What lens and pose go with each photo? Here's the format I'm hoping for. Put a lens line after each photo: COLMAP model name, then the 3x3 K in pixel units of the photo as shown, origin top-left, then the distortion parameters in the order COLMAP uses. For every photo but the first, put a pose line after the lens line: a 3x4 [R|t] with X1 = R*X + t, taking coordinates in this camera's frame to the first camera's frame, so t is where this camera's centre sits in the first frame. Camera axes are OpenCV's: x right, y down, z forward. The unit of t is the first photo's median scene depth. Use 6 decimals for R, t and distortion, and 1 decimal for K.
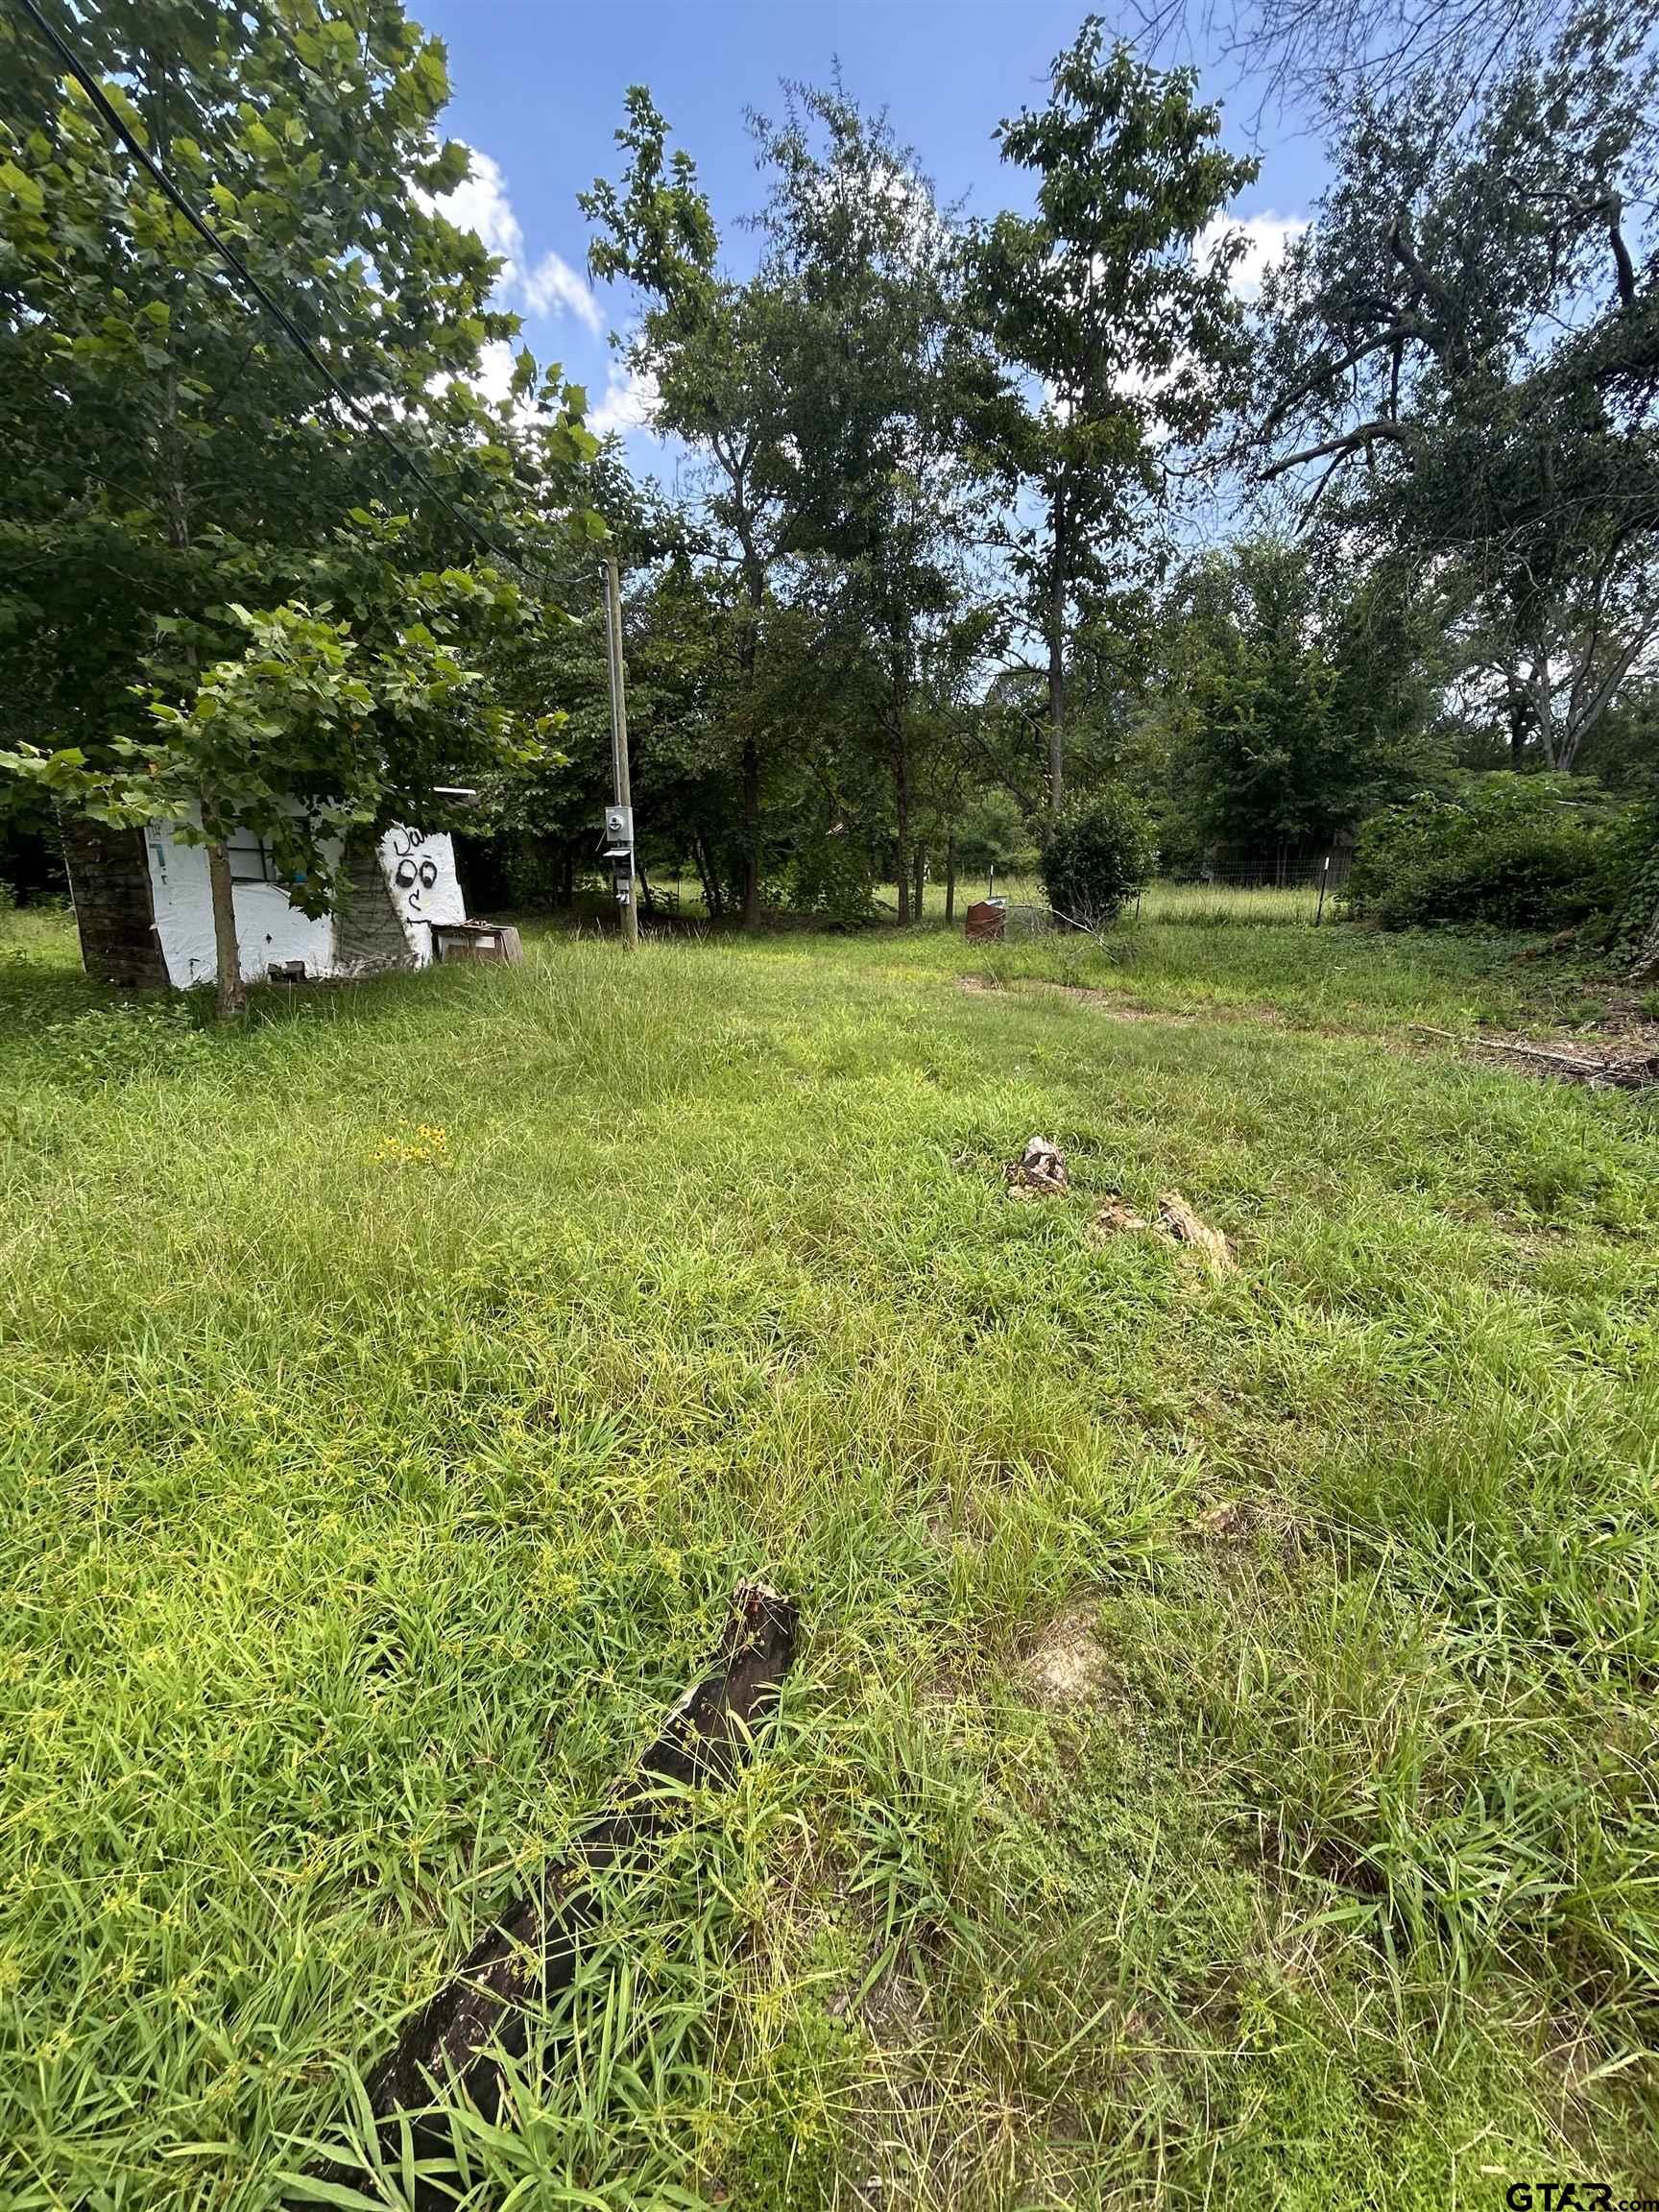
lens RADIAL K [[892.0, 0, 829.5], [0, 892.0, 1106.0], [0, 0, 1]] dist [-0.001172, 0.000595]
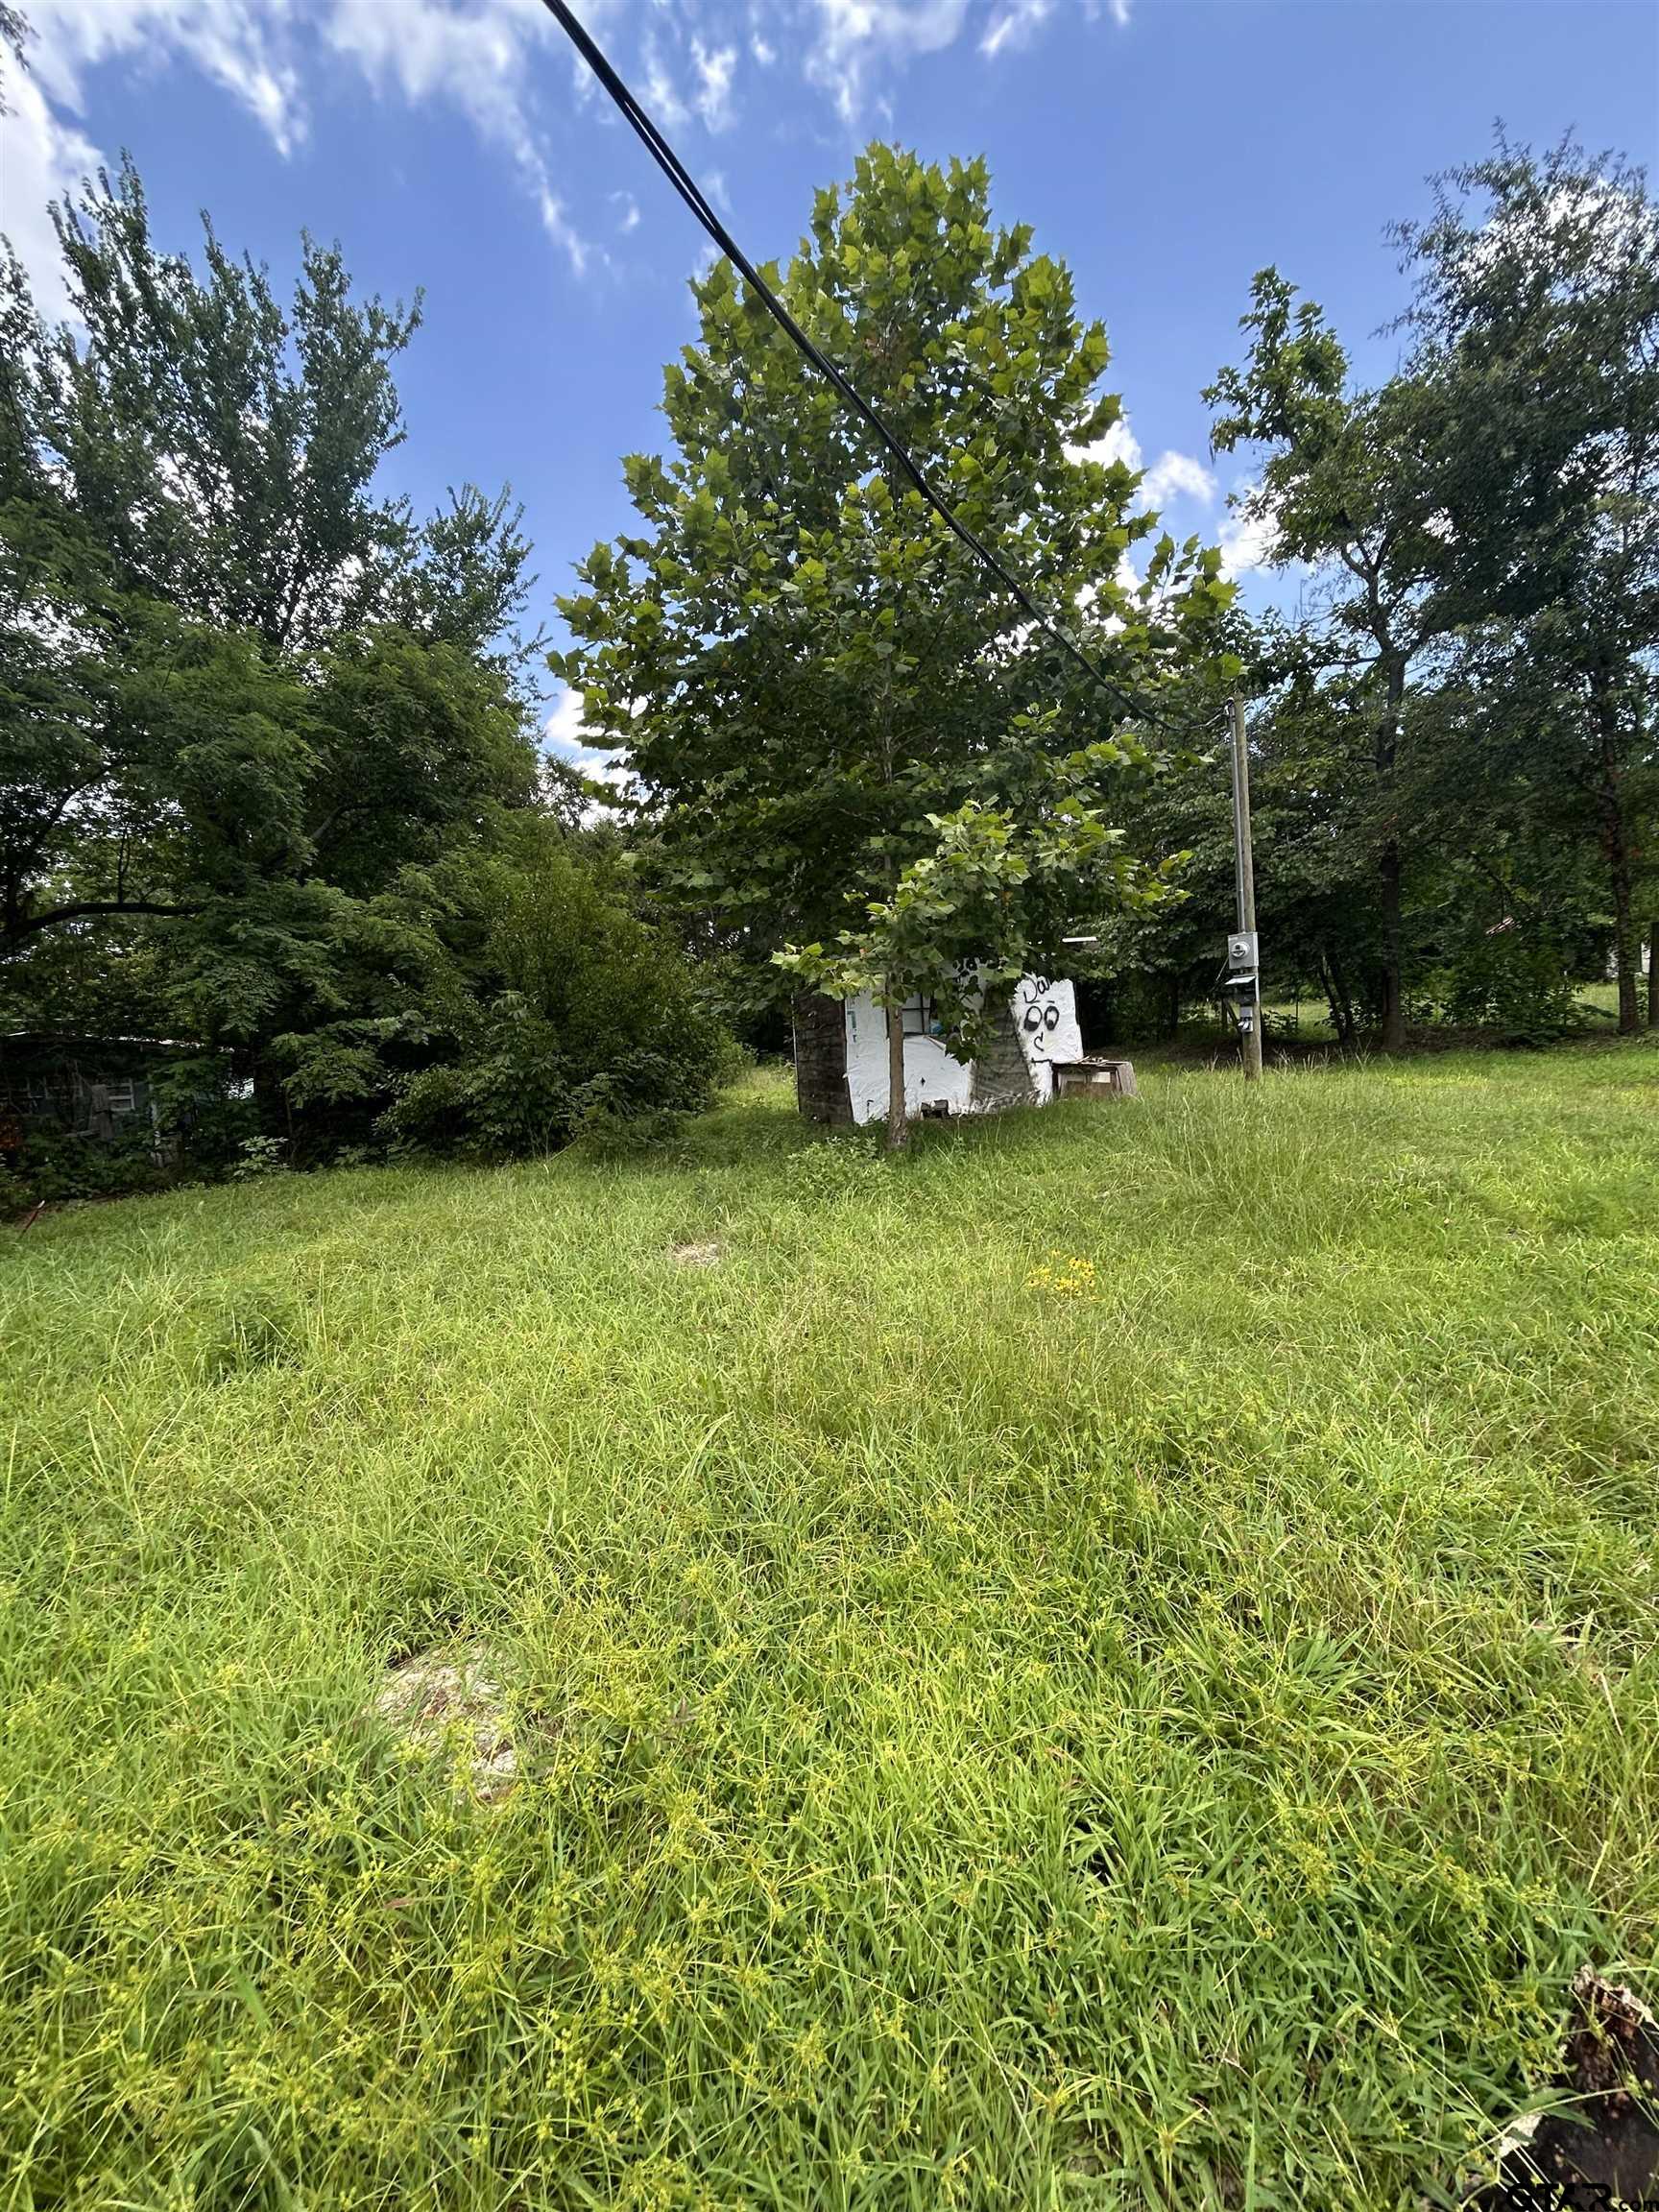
lens RADIAL K [[895.9, 0, 835.4], [0, 895.9, 1103.6], [0, 0, 1]] dist [-0.001942, 0.001234]
pose [[0.804733, -0.021500, -0.593247, -0.020787], [-0.067437, 0.989564, -0.127340, -0.001185], [0.589794, 0.142481, 0.794885, 0.000142]]
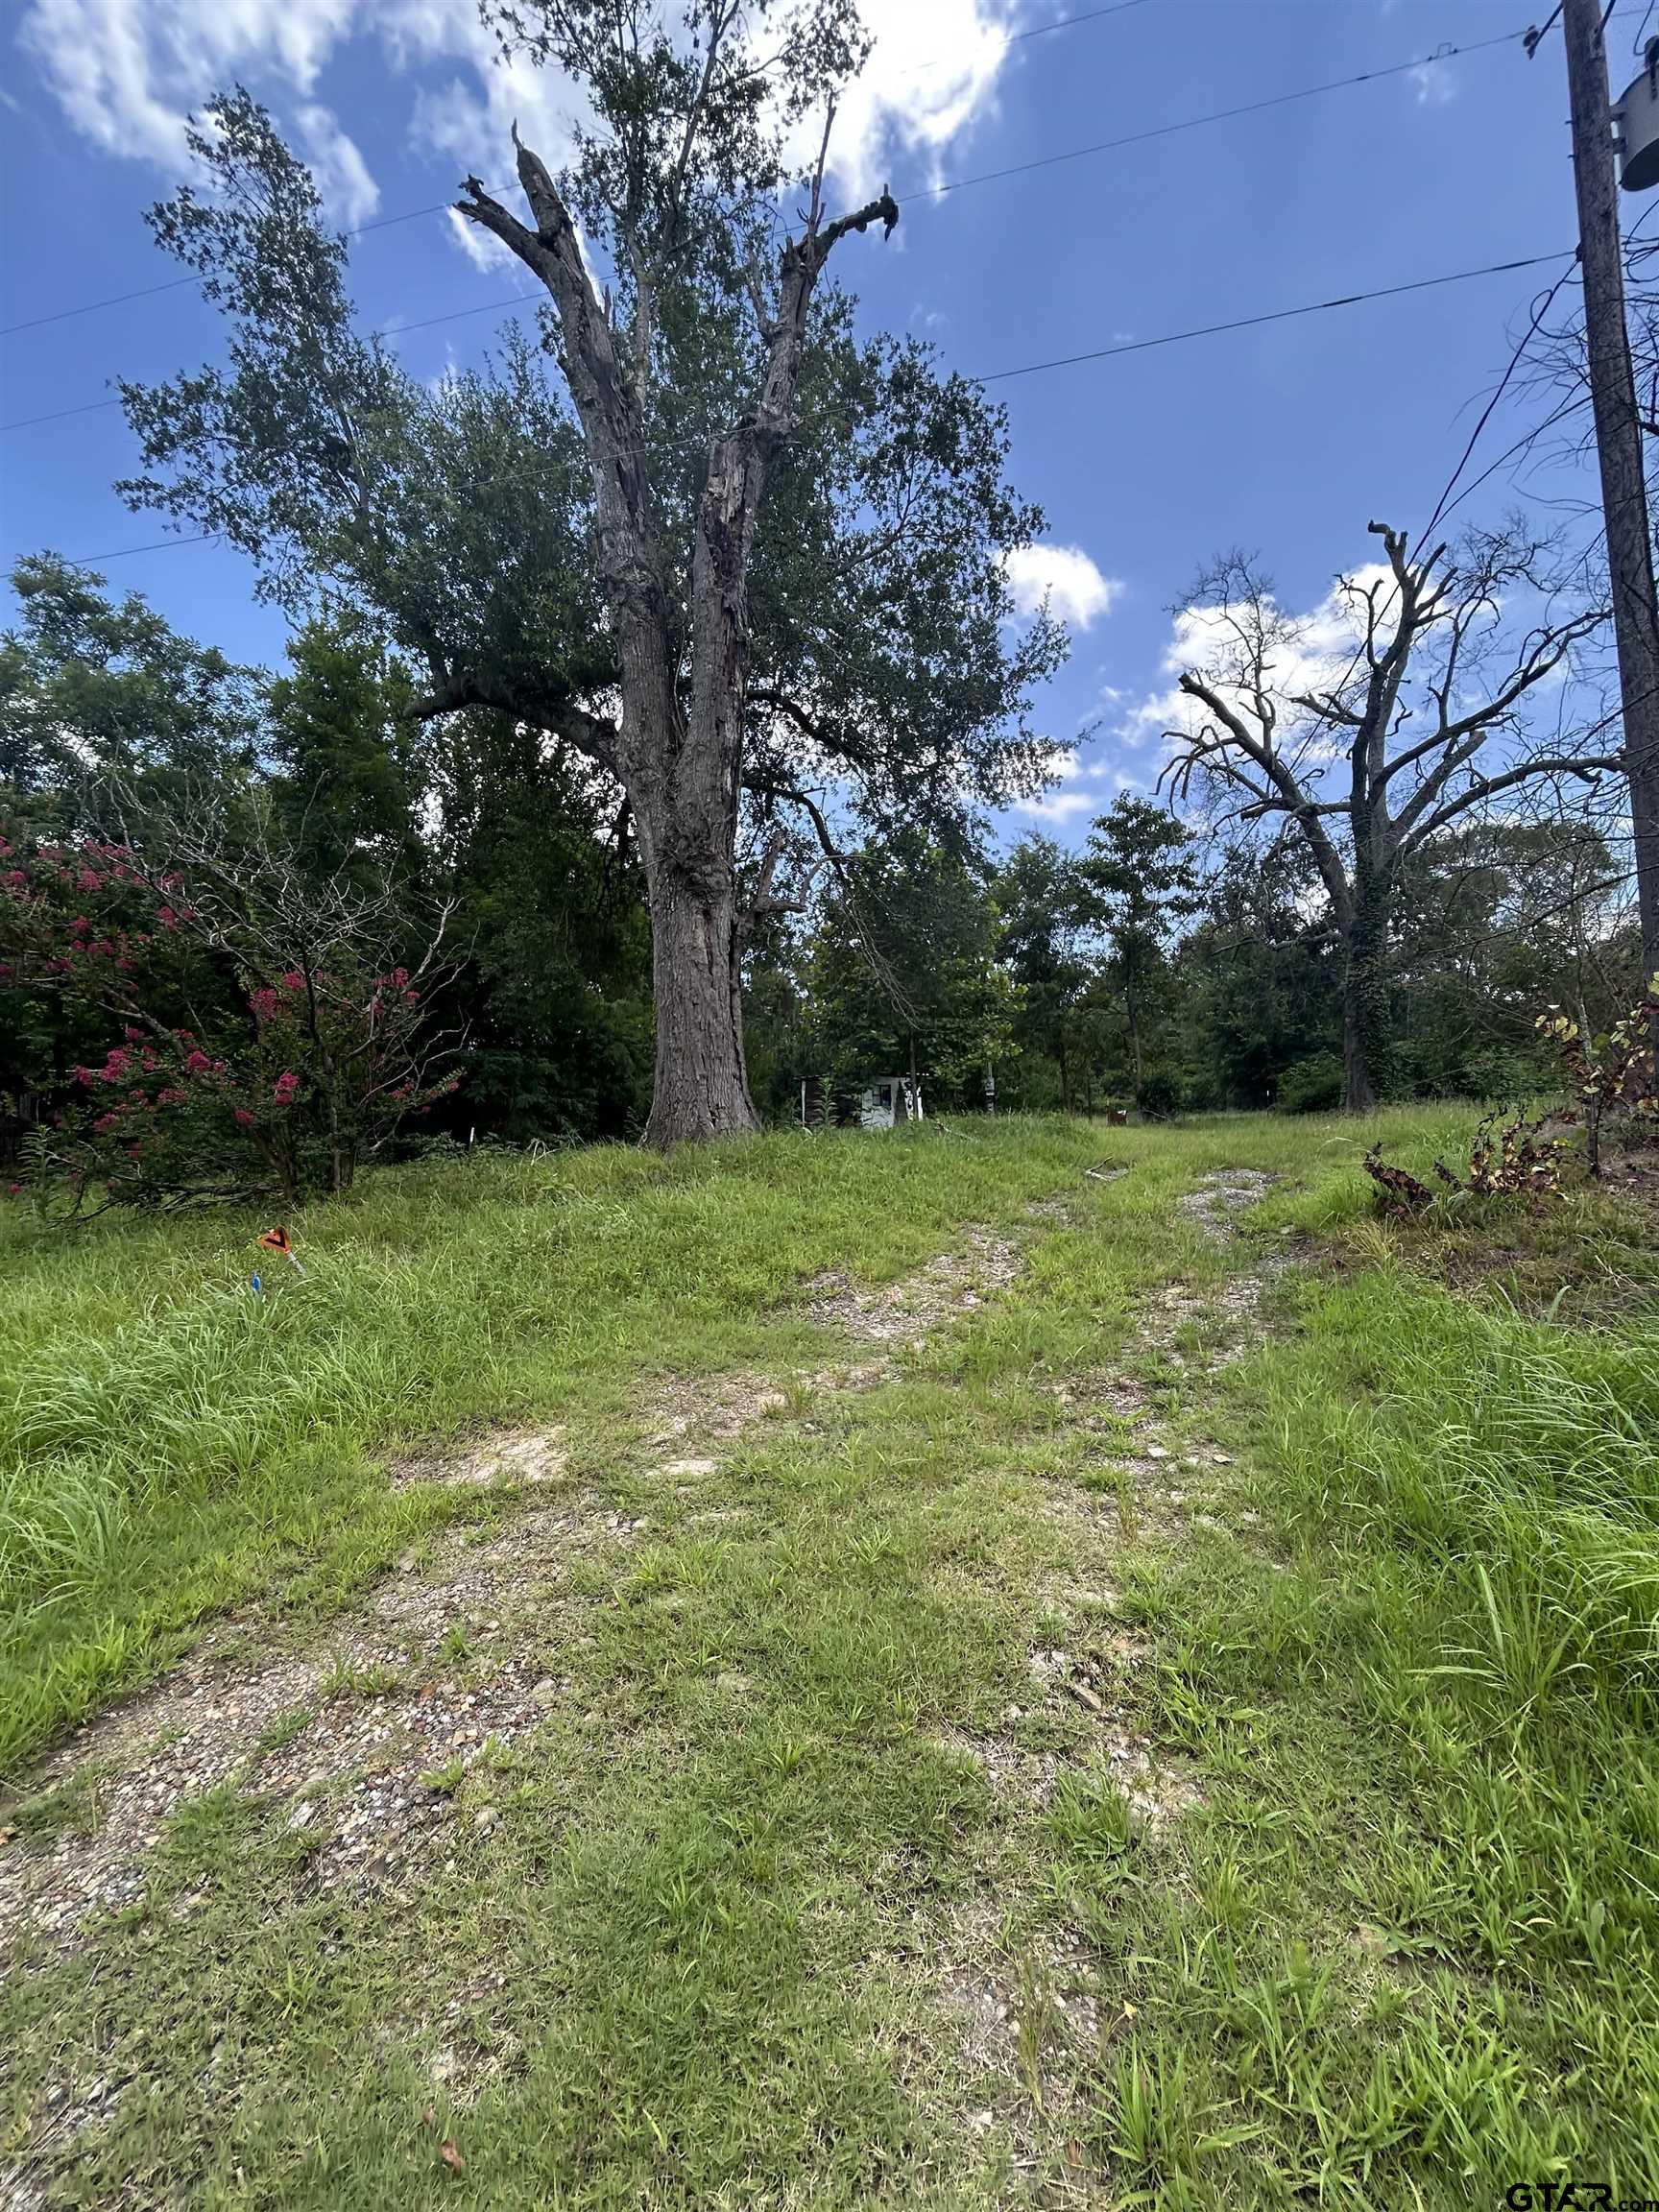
lens RADIAL K [[897.5, 0, 835.1], [0, 897.5, 1102.1], [0, 0, 1]] dist [-0.000051, 0.000927]
pose [[0.998444, -0.027818, -0.048334, -0.575230], [0.012730, 0.957510, -0.288119, 0.527698], [0.054295, 0.287055, 0.956374, -1.654642]]
